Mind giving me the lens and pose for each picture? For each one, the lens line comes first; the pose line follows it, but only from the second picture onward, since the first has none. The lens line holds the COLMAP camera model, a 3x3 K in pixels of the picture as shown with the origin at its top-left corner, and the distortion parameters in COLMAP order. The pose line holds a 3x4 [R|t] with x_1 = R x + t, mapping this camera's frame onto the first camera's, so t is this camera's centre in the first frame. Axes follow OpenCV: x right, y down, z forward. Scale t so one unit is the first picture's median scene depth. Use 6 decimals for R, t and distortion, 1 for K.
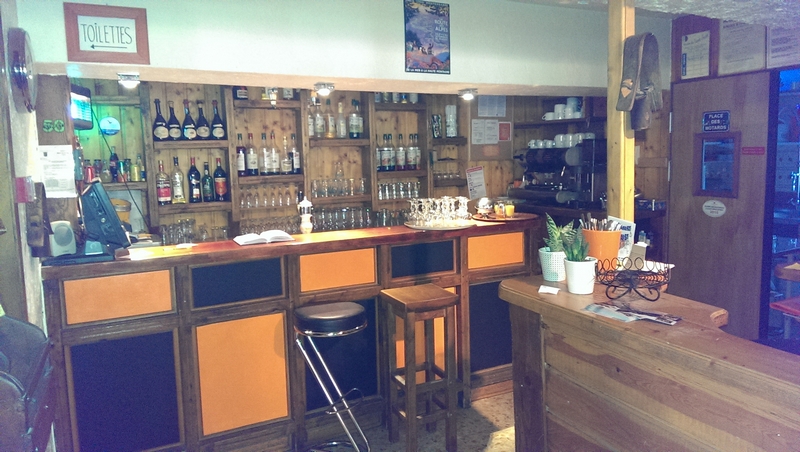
lens RADIAL K [[581.7, 0, 411.4], [0, 581.7, 222.0], [0, 0, 1]] dist [0.065071, -0.097131]
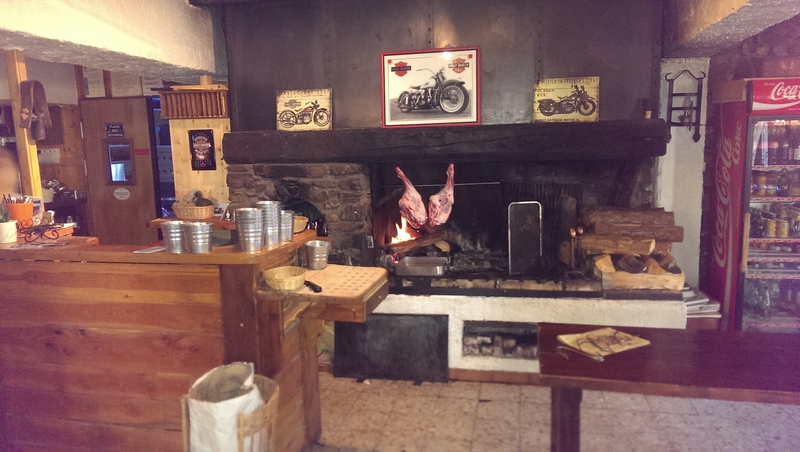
lens RADIAL K [[559.3, 0, 403.9], [0, 559.3, 222.4], [0, 0, 1]] dist [0.064394, -0.094738]
pose [[0.636100, -0.103211, 0.764672, -0.082762], [0.099604, 0.993705, 0.051269, 0.040528], [-0.765151, 0.043552, 0.642376, -0.346216]]
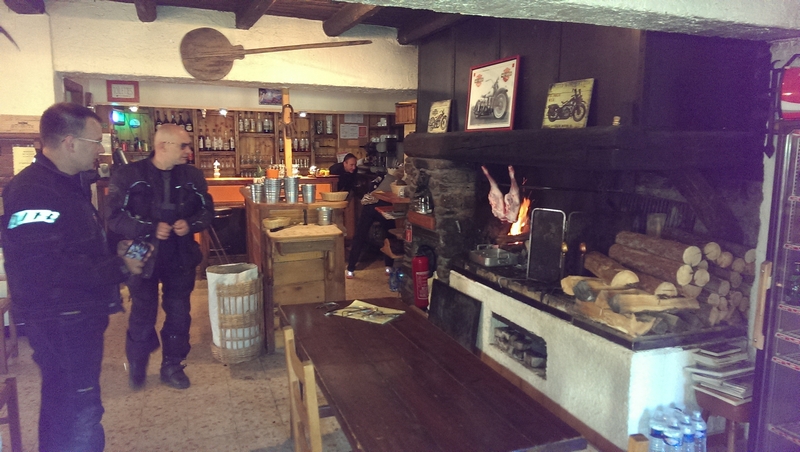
lens RADIAL K [[559.3, 0, 403.9], [0, 559.3, 222.4], [0, 0, 1]] dist [0.064394, -0.094738]
pose [[0.994084, 0.047161, -0.097837, 0.582195], [-0.044797, 0.998652, 0.026223, 0.080267], [0.098941, -0.021685, 0.994857, -0.807620]]
